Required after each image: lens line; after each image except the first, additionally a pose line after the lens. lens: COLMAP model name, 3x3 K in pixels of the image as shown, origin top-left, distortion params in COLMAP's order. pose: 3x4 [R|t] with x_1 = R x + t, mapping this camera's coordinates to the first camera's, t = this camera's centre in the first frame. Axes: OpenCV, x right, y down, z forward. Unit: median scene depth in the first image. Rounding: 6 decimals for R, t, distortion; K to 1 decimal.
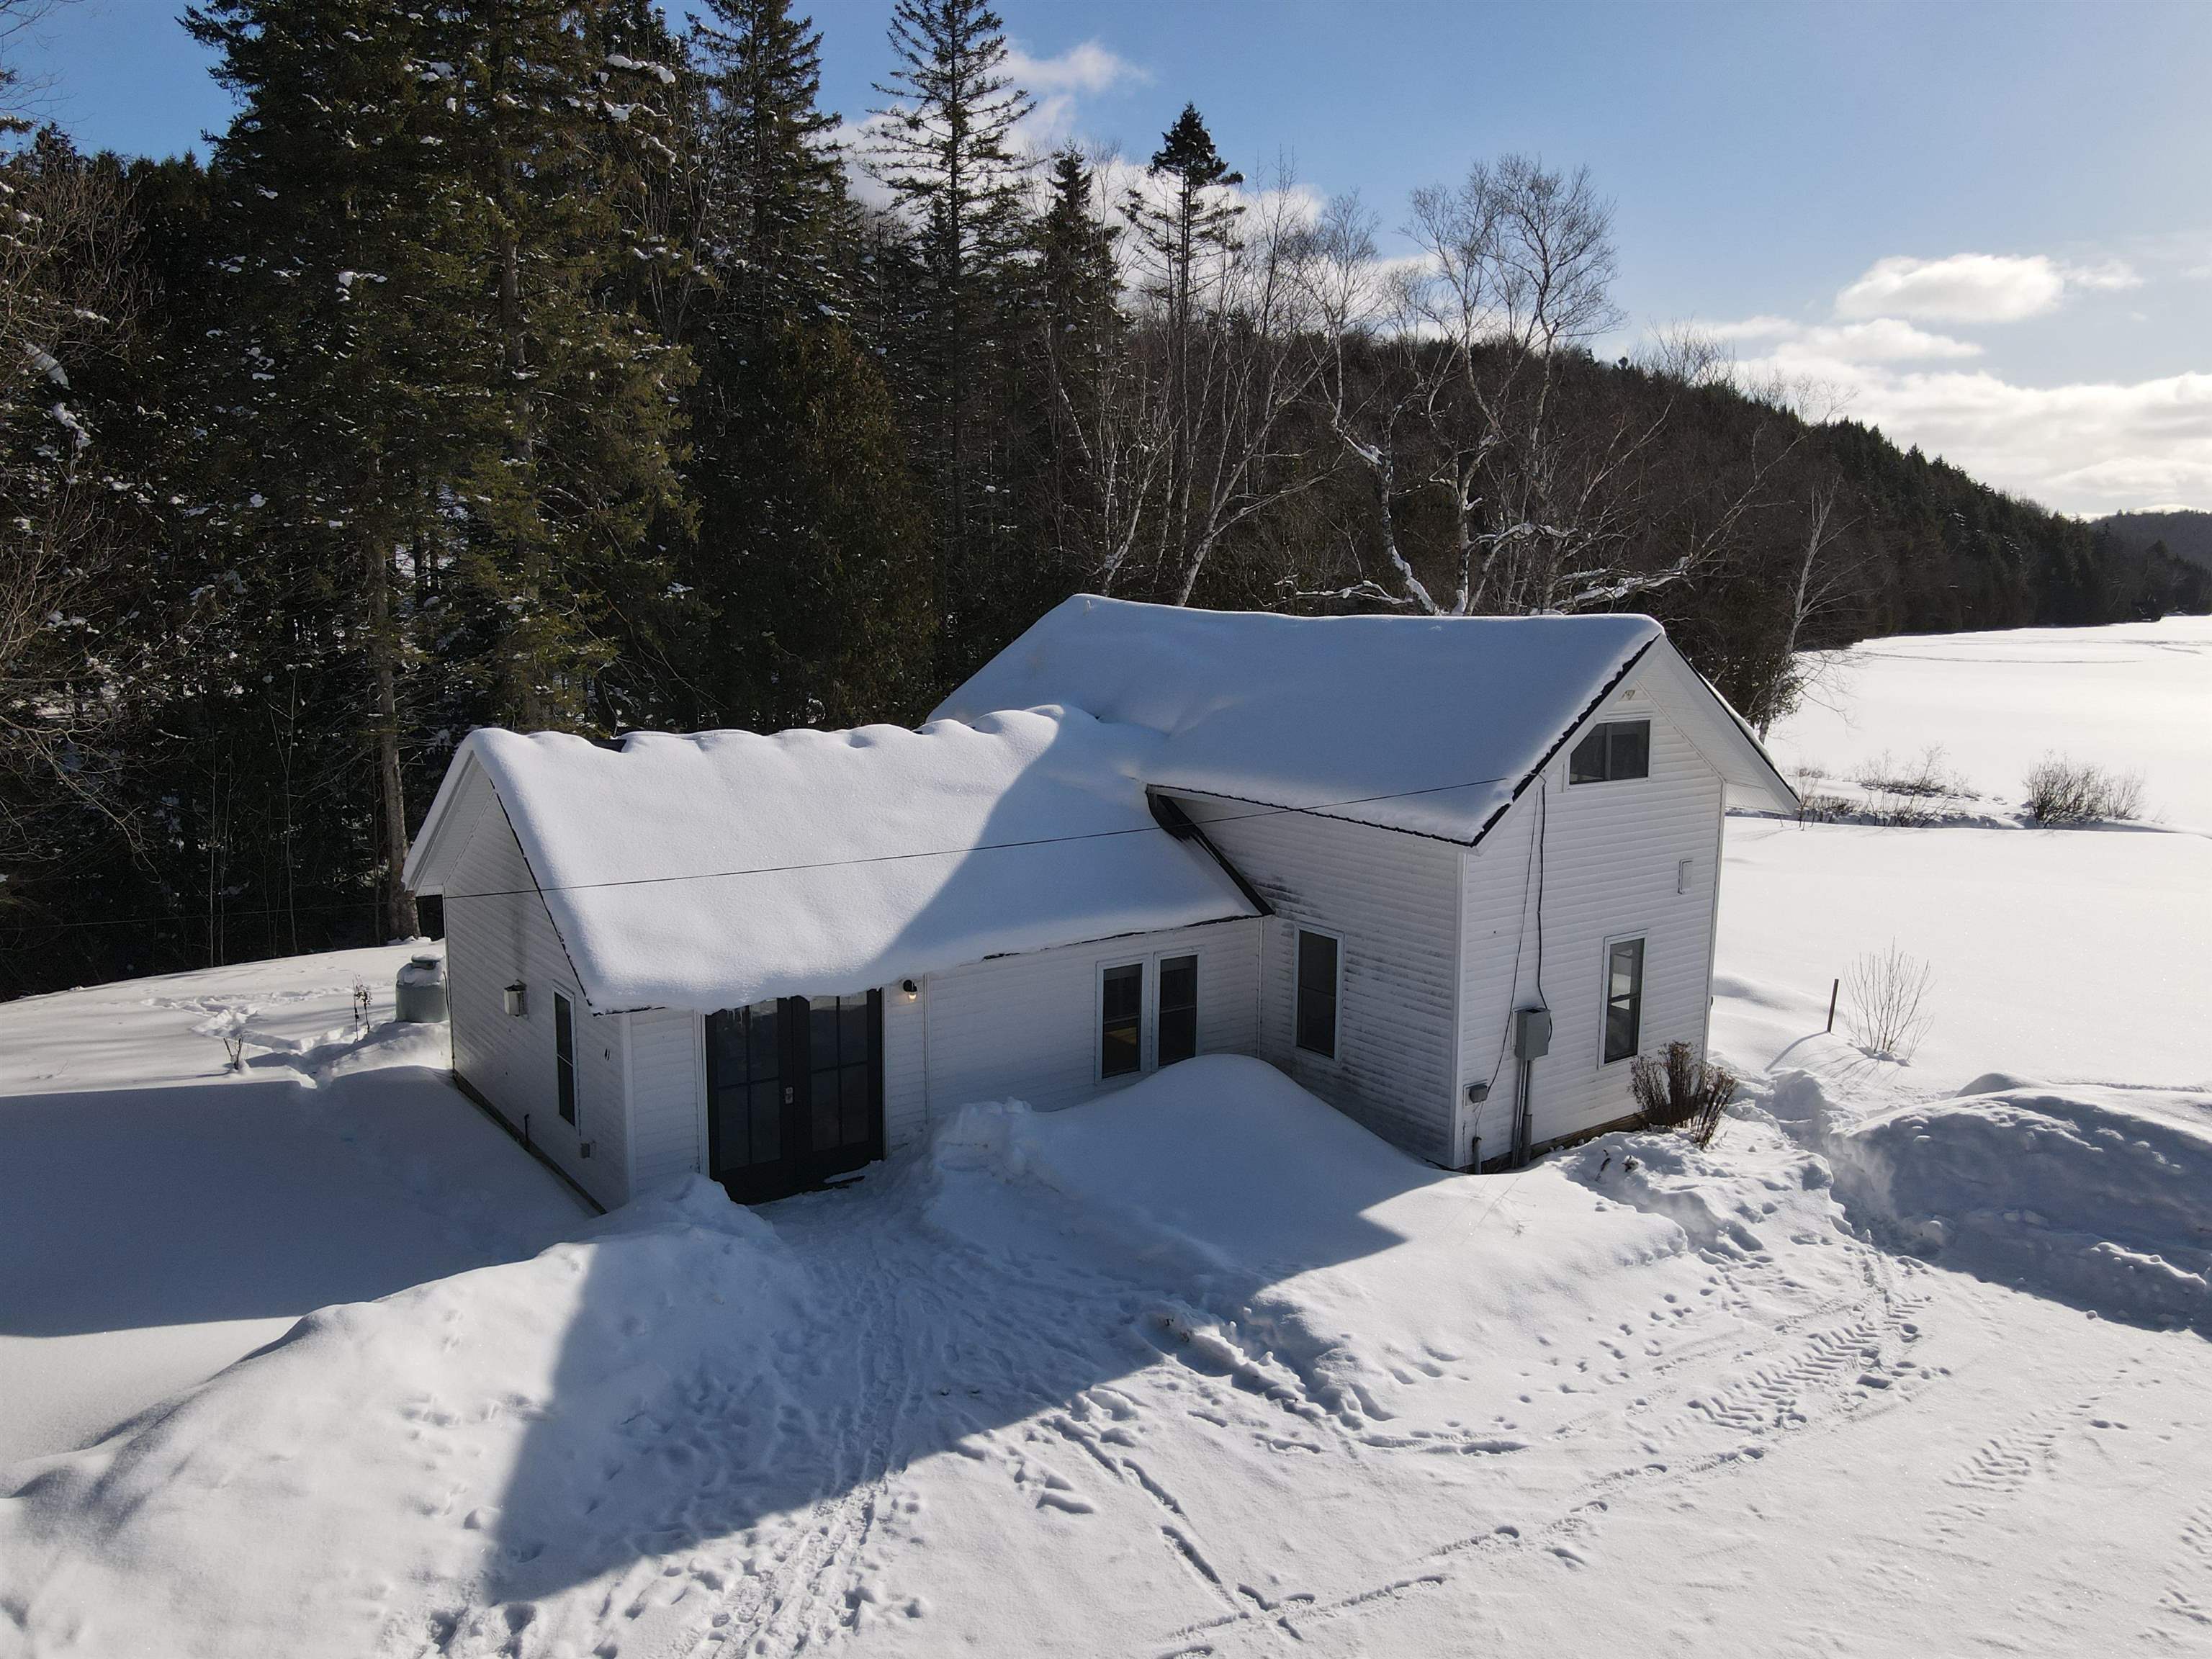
lens RADIAL K [[1613.4, 0, 1106.0], [0, 1613.4, 829.5], [0, 0, 1]] dist [0.013796, 0.005510]
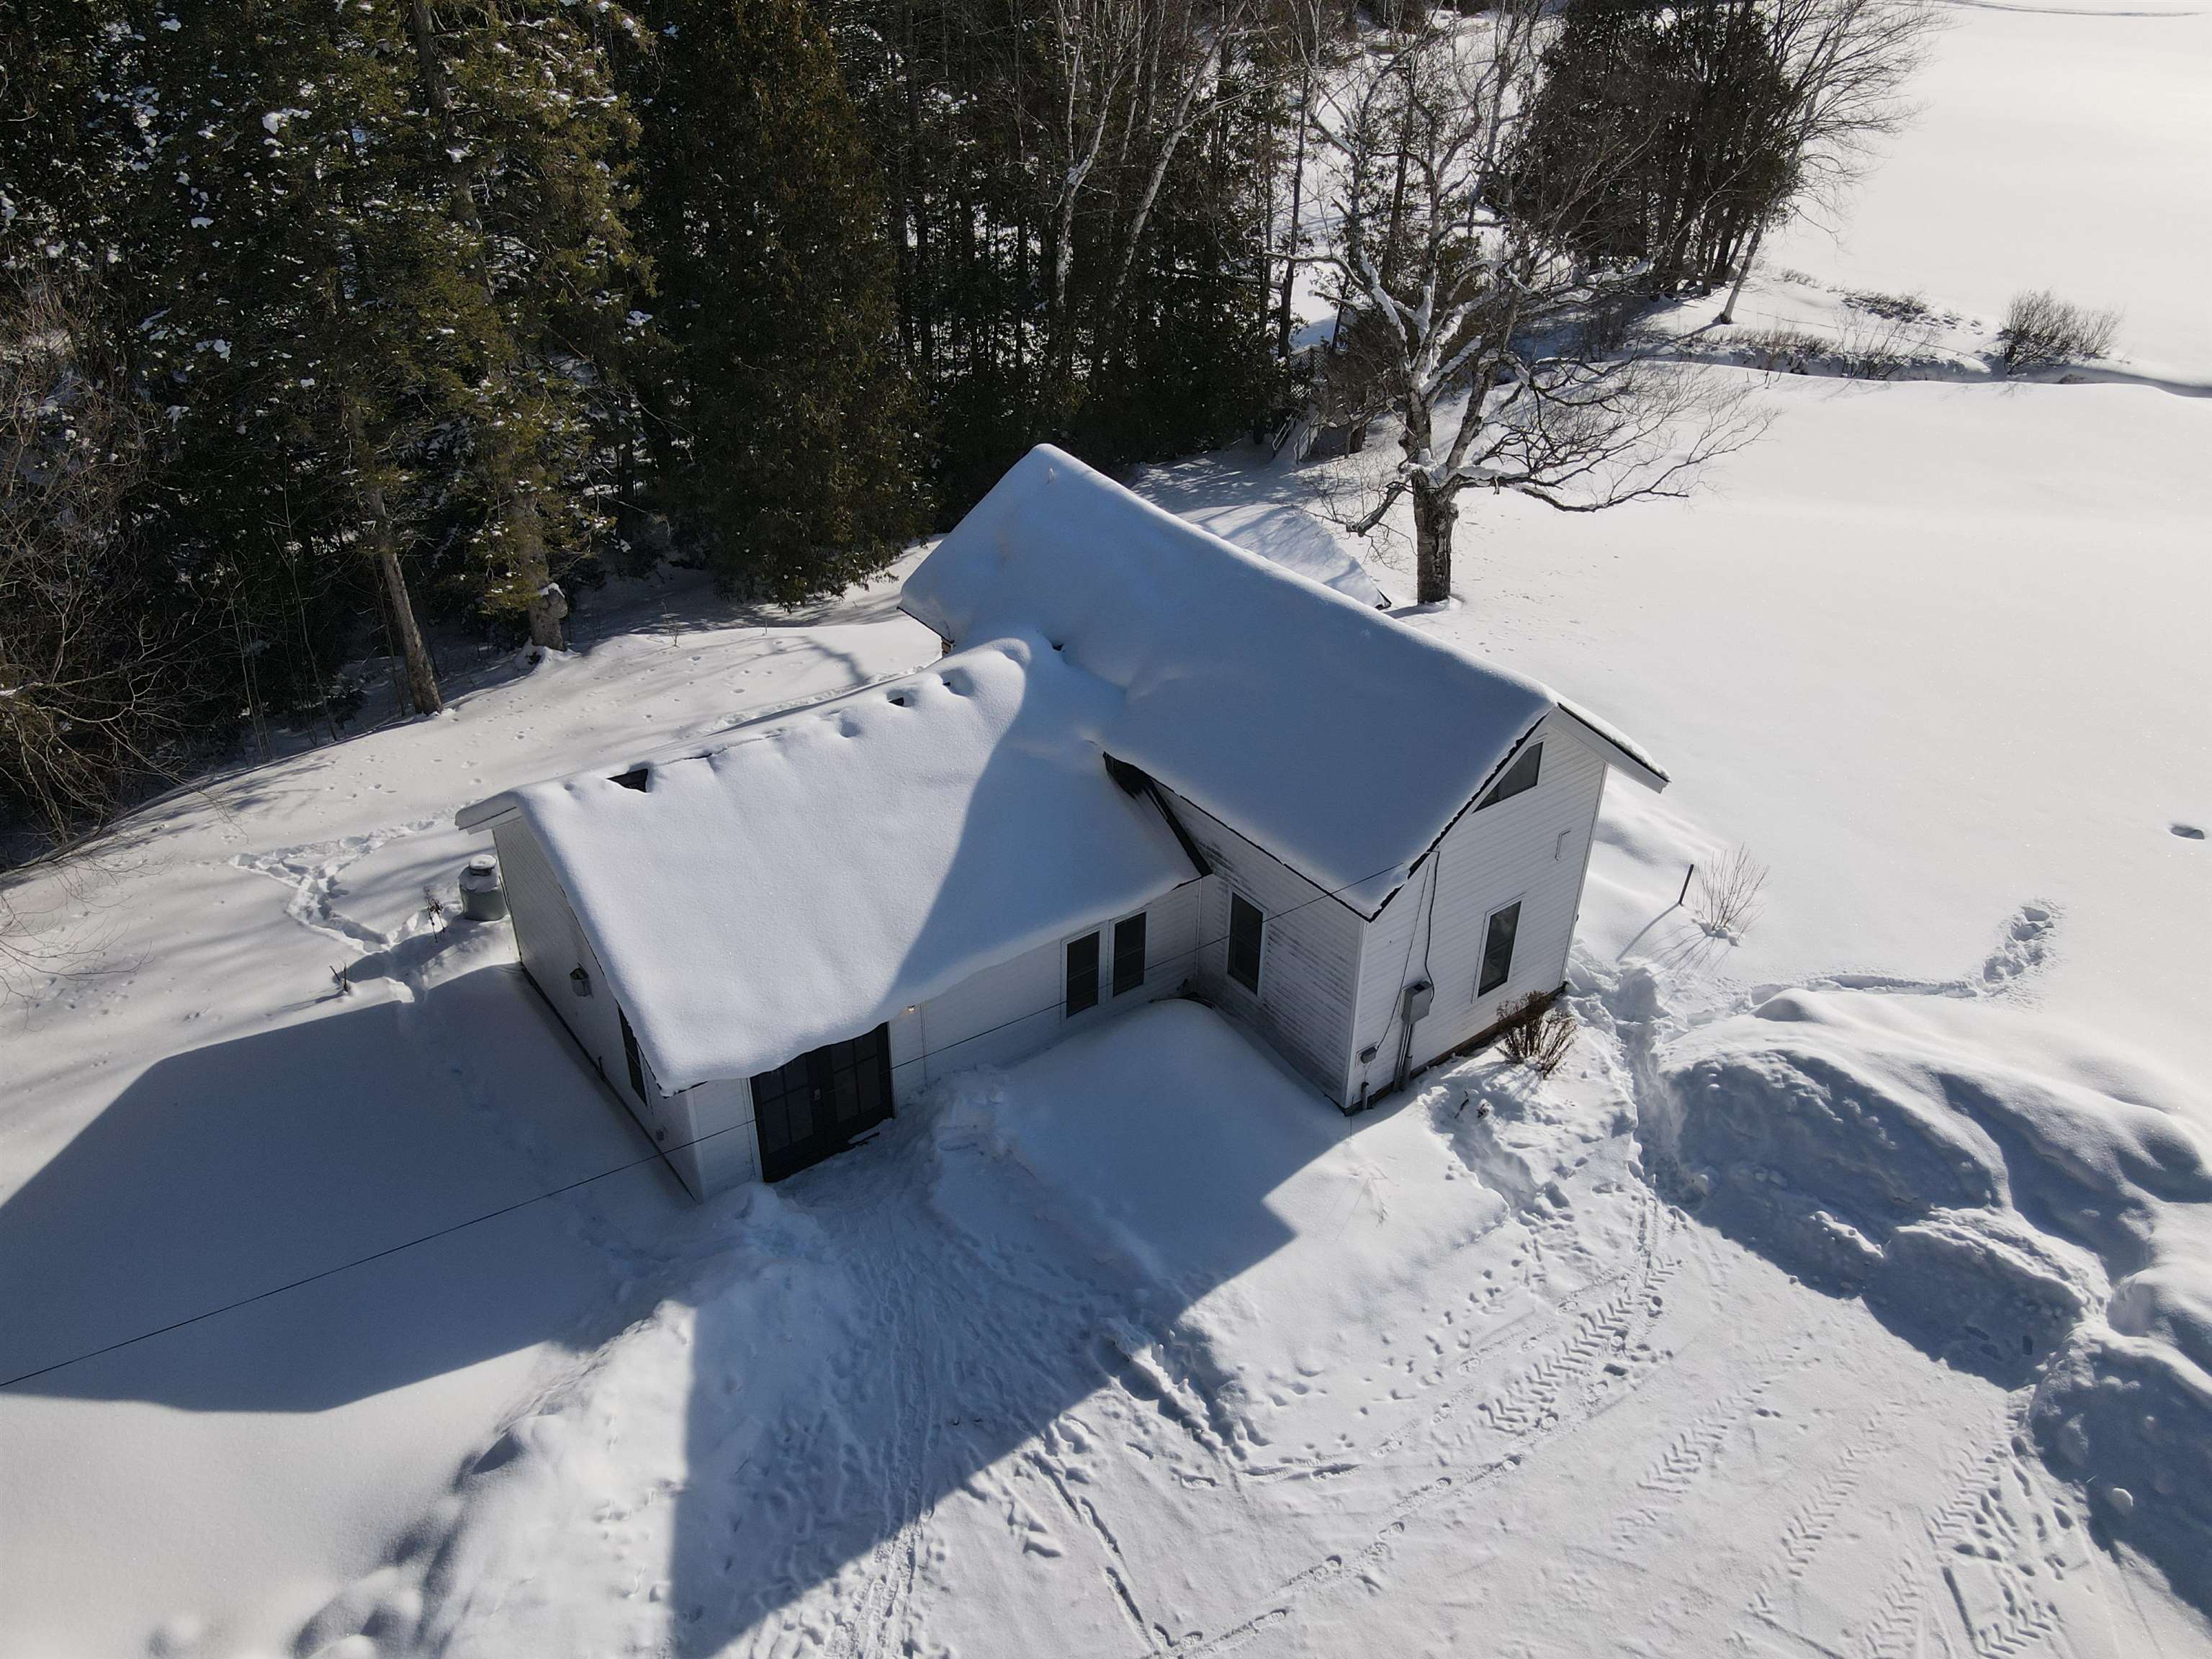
lens RADIAL K [[1613.4, 0, 1106.0], [0, 1613.4, 829.5], [0, 0, 1]] dist [0.013796, 0.005510]
pose [[0.999823, -0.005230, 0.018097, 0.008721], [-0.002334, 0.918906, 0.394469, -0.664034], [-0.018693, -0.394441, 0.918731, -0.099885]]
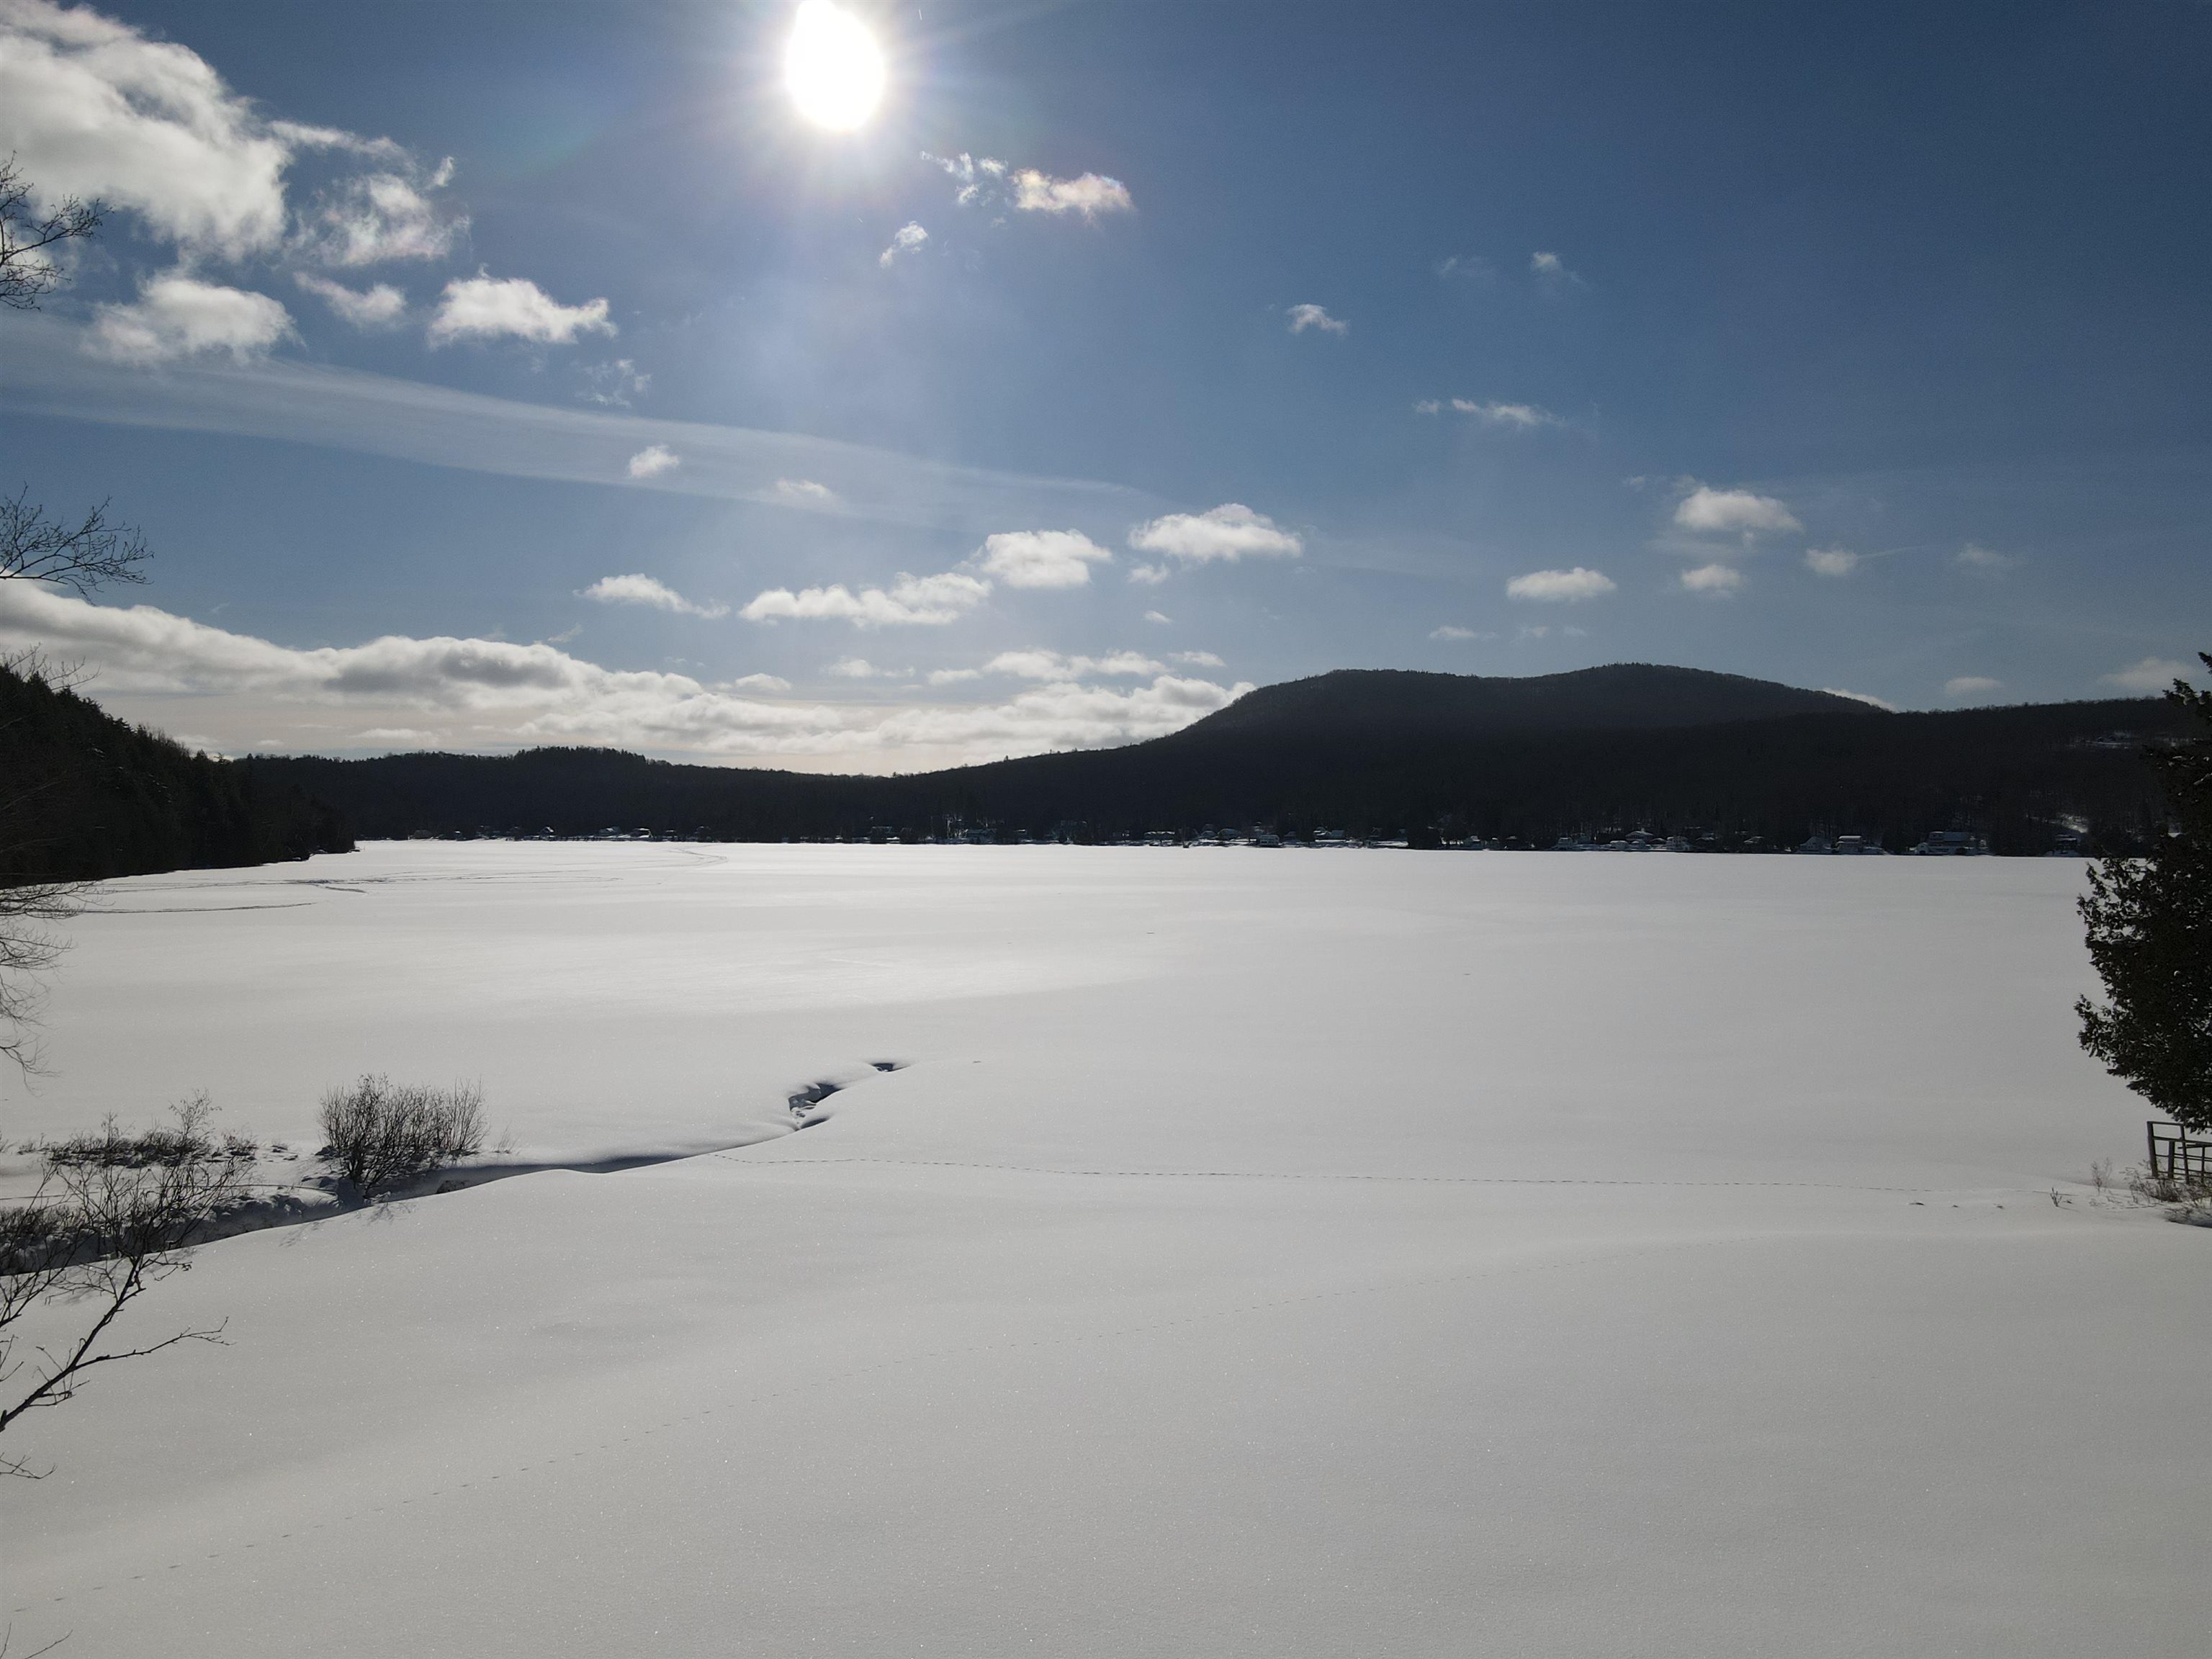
lens RADIAL K [[1613.4, 0, 1106.0], [0, 1613.4, 829.5], [0, 0, 1]] dist [0.013796, 0.005510]
pose [[0.507419, -0.011240, 0.861626, 0.822013], [0.137378, 0.988181, -0.068012, -0.300511], [-0.850678, 0.152879, 0.502966, 1.932356]]
